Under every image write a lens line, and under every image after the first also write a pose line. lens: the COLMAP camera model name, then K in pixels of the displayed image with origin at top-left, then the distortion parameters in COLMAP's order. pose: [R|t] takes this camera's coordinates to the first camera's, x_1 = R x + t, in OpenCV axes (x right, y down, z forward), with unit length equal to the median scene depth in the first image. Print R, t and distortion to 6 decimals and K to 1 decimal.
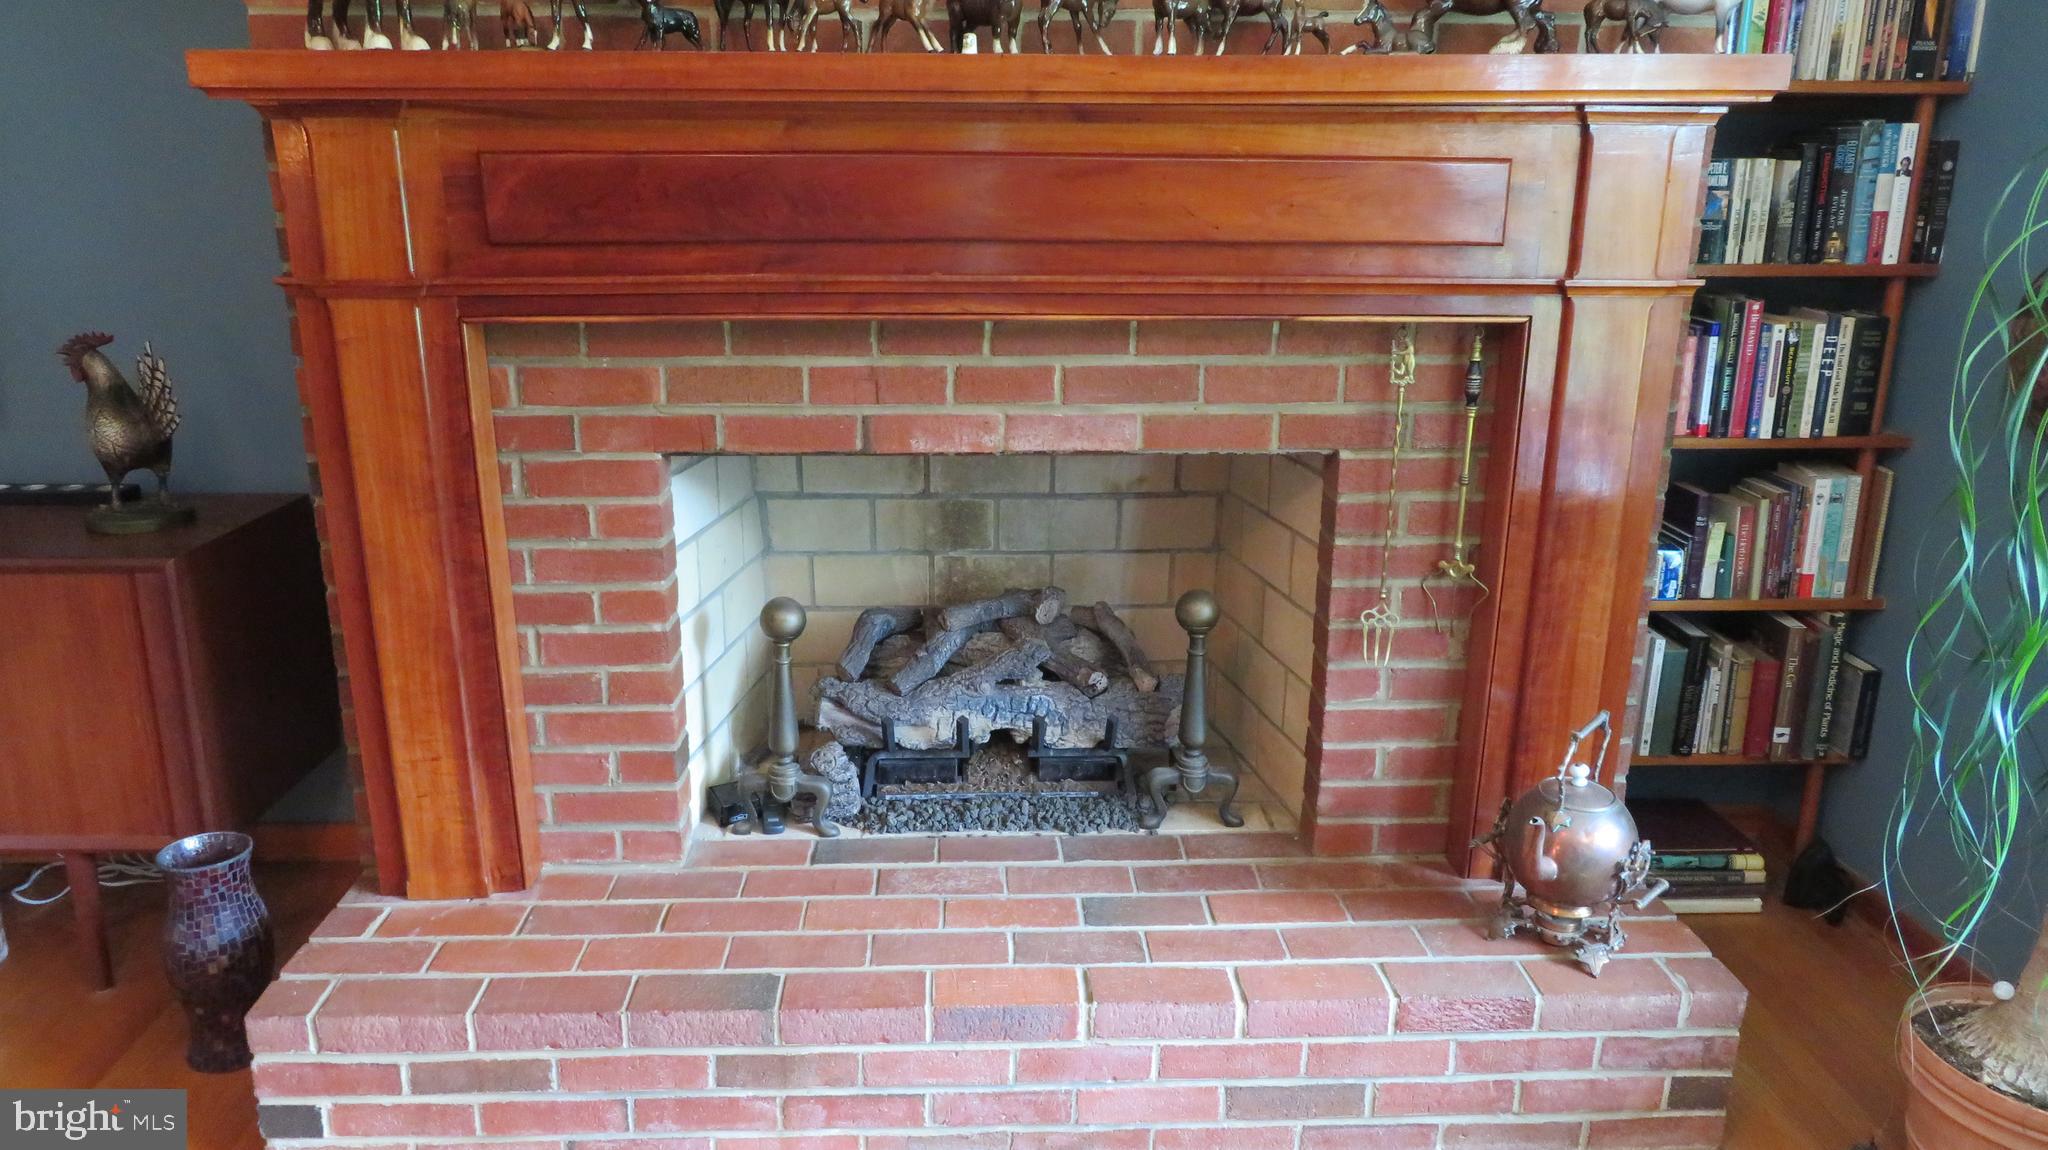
lens RADIAL K [[1457.2, 0, 1022.9], [0, 1457.2, 570.1], [0, 0, 1]] dist [-0.007284, 0.000185]
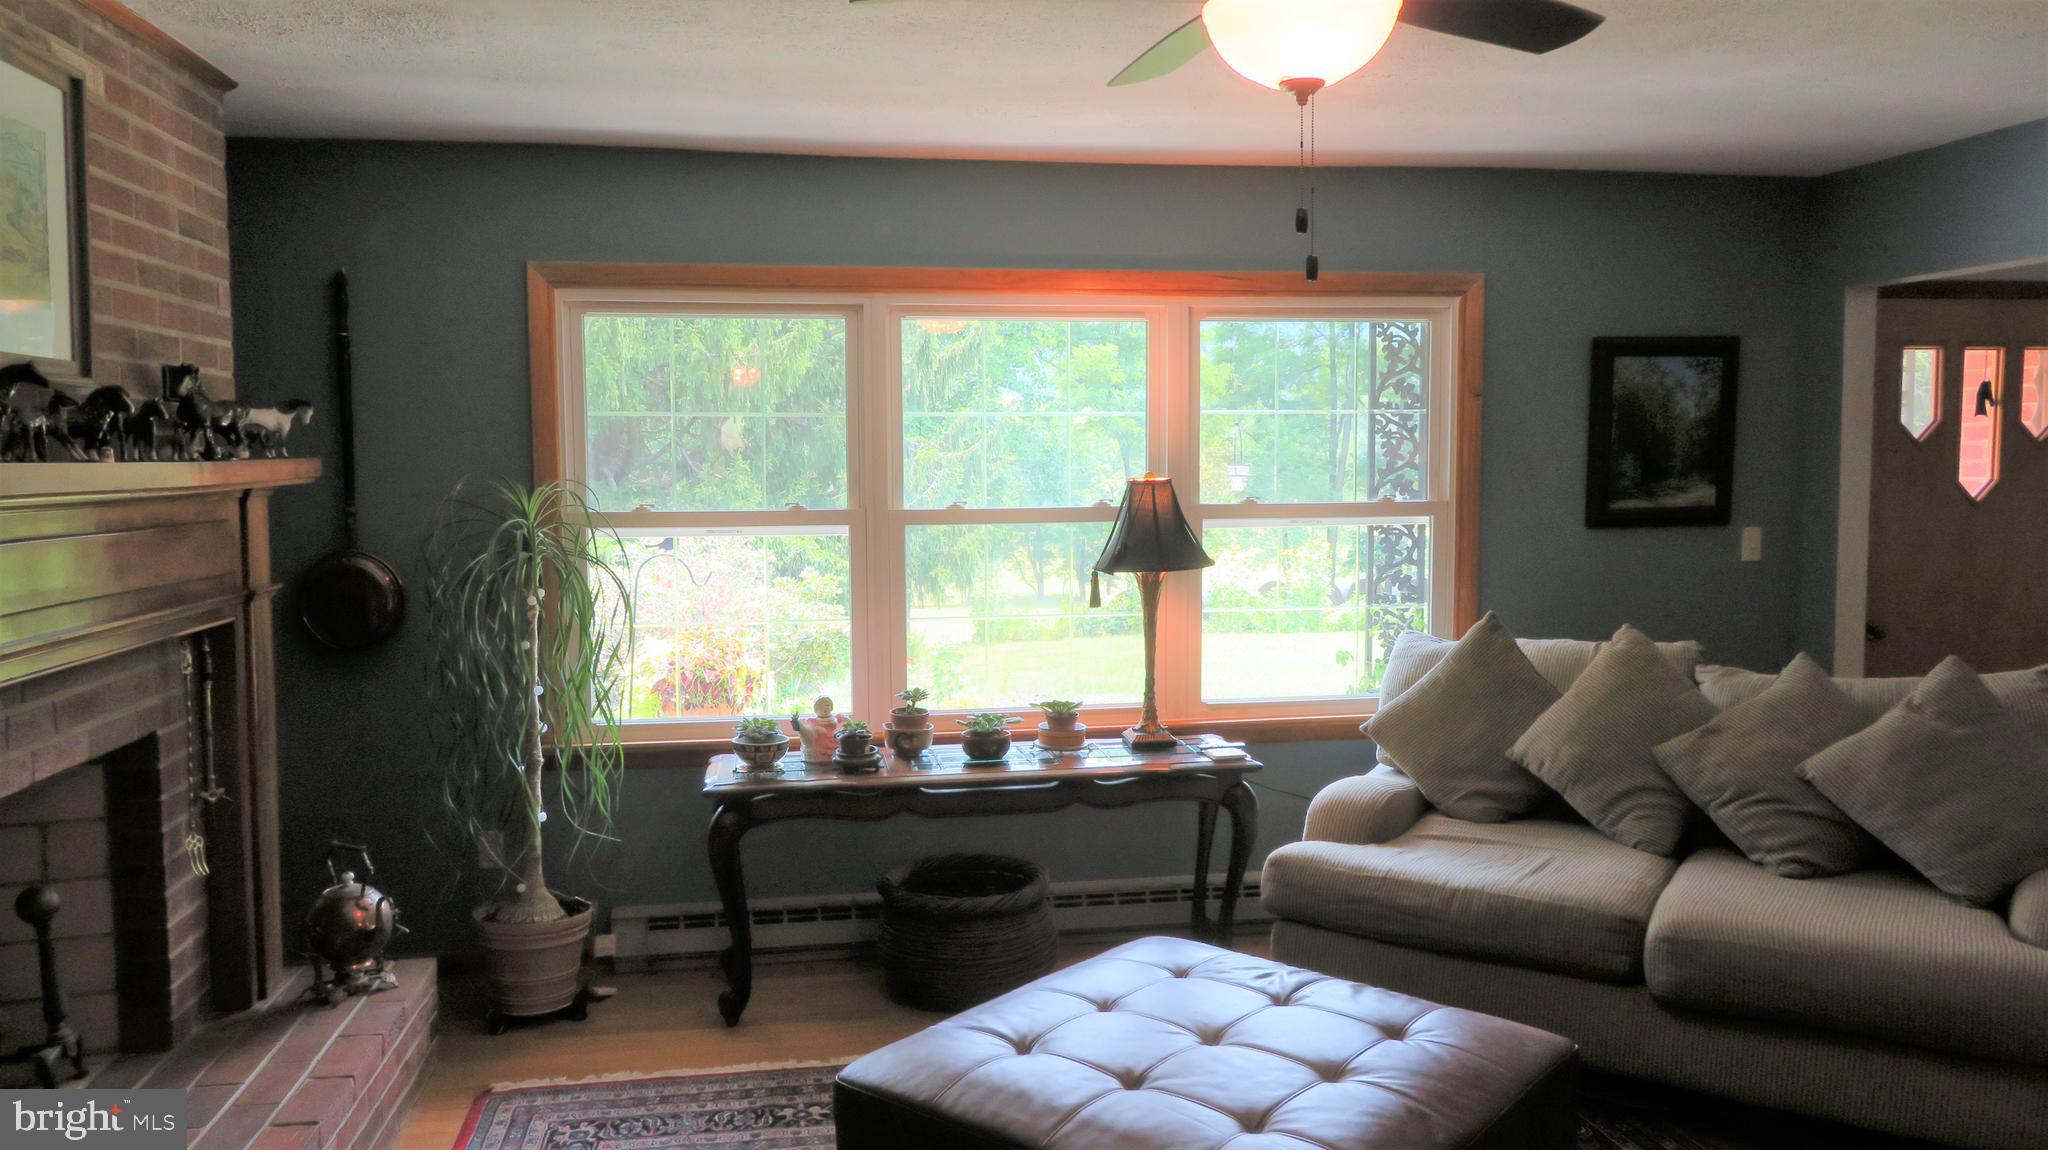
lens RADIAL K [[1497.4, 0, 995.7], [0, 1497.4, 569.1], [0, 0, 1]] dist [-0.001109, 0.003960]
pose [[-0.111402, -0.075574, 0.990898, -1.244482], [0.280838, 0.954067, 0.104339, -0.152029], [-0.953268, 0.289905, -0.085061, 0.325786]]
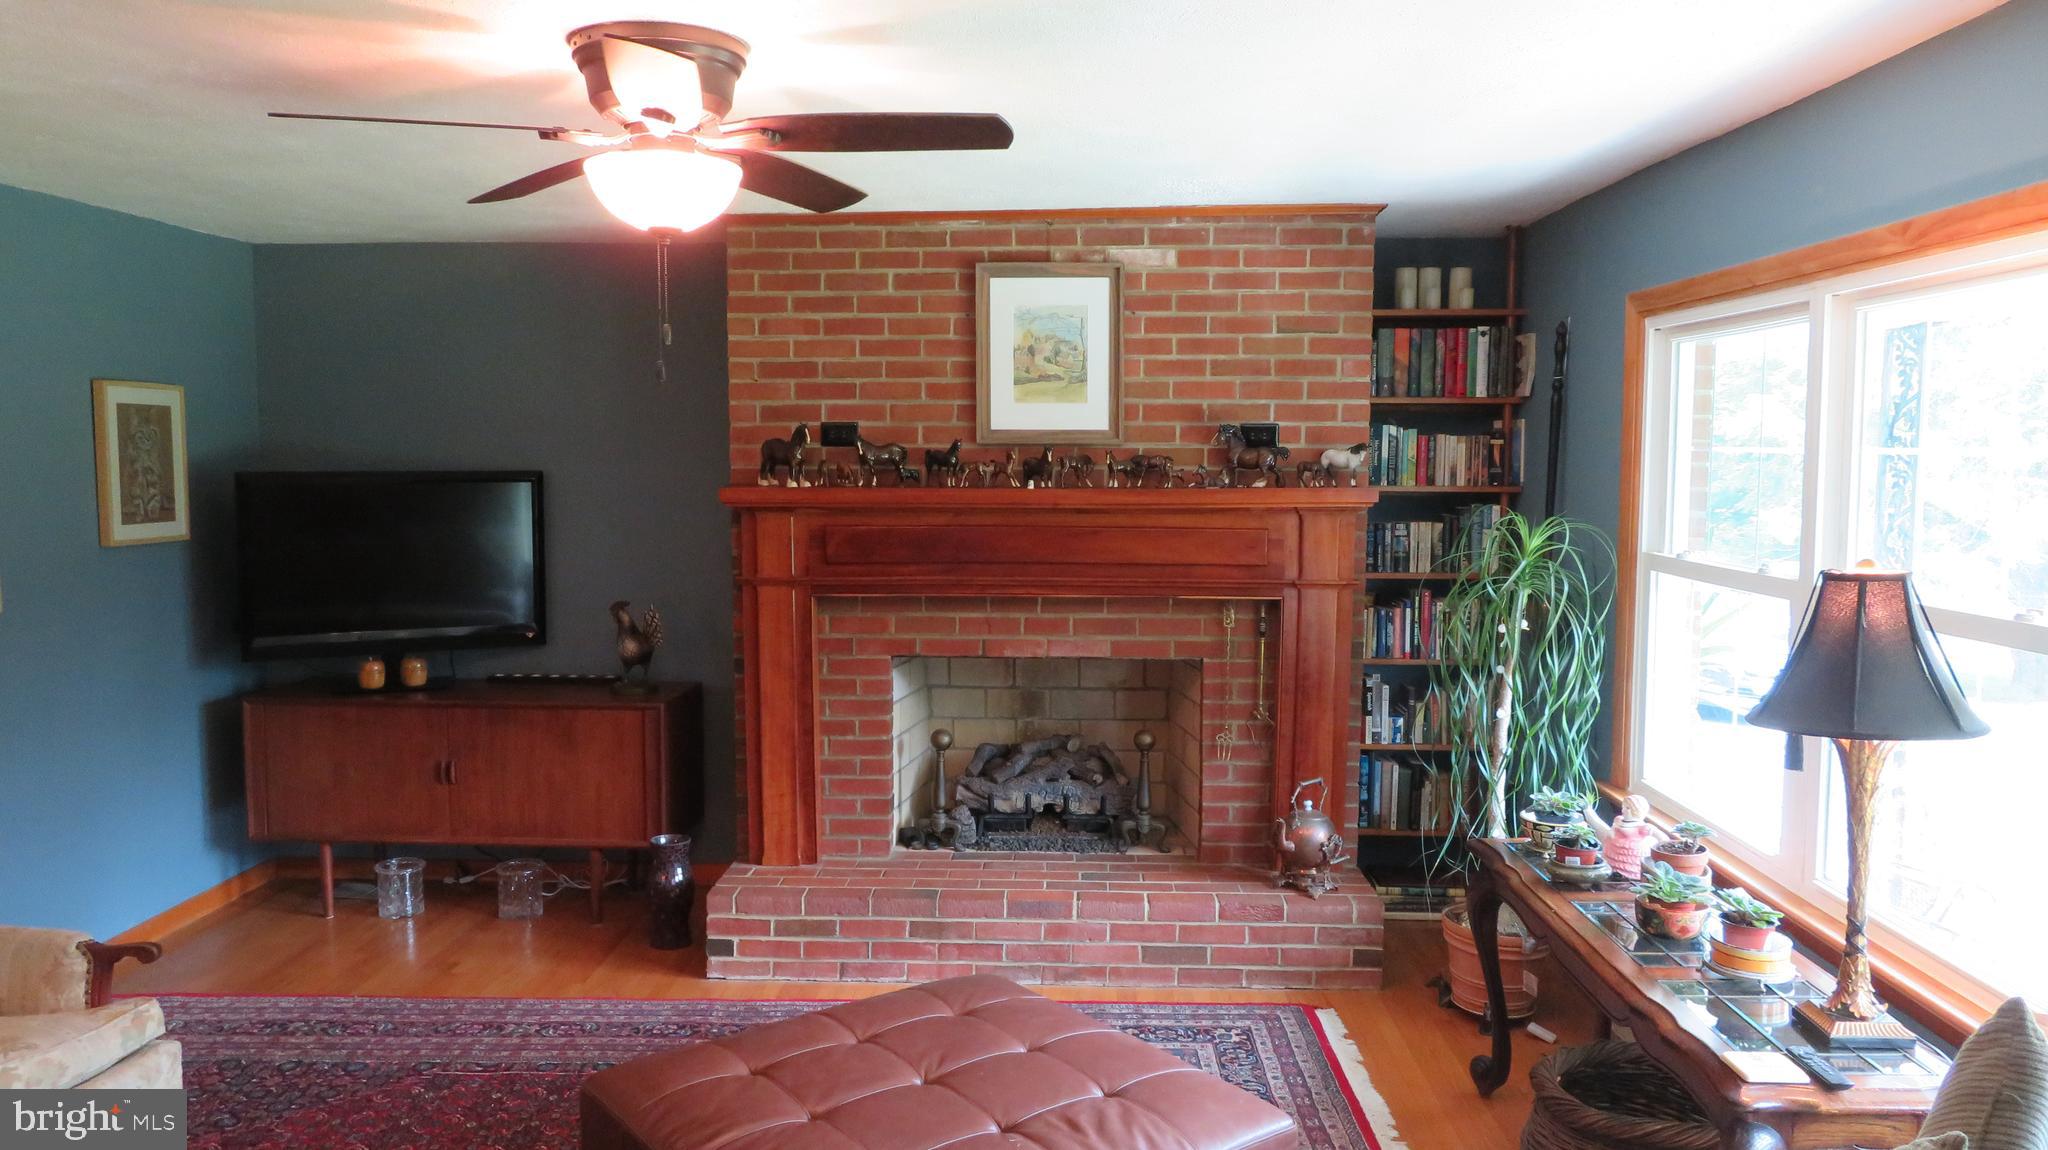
lens RADIAL K [[1459.4, 0, 1017.6], [0, 1459.4, 572.6], [0, 0, 1]] dist [-0.014832, 0.011189]
pose [[0.996686, 0.005348, -0.081172, 0.117351], [-0.020811, 0.981394, -0.190873, 0.208095], [0.078641, 0.191929, 0.978253, -1.136906]]
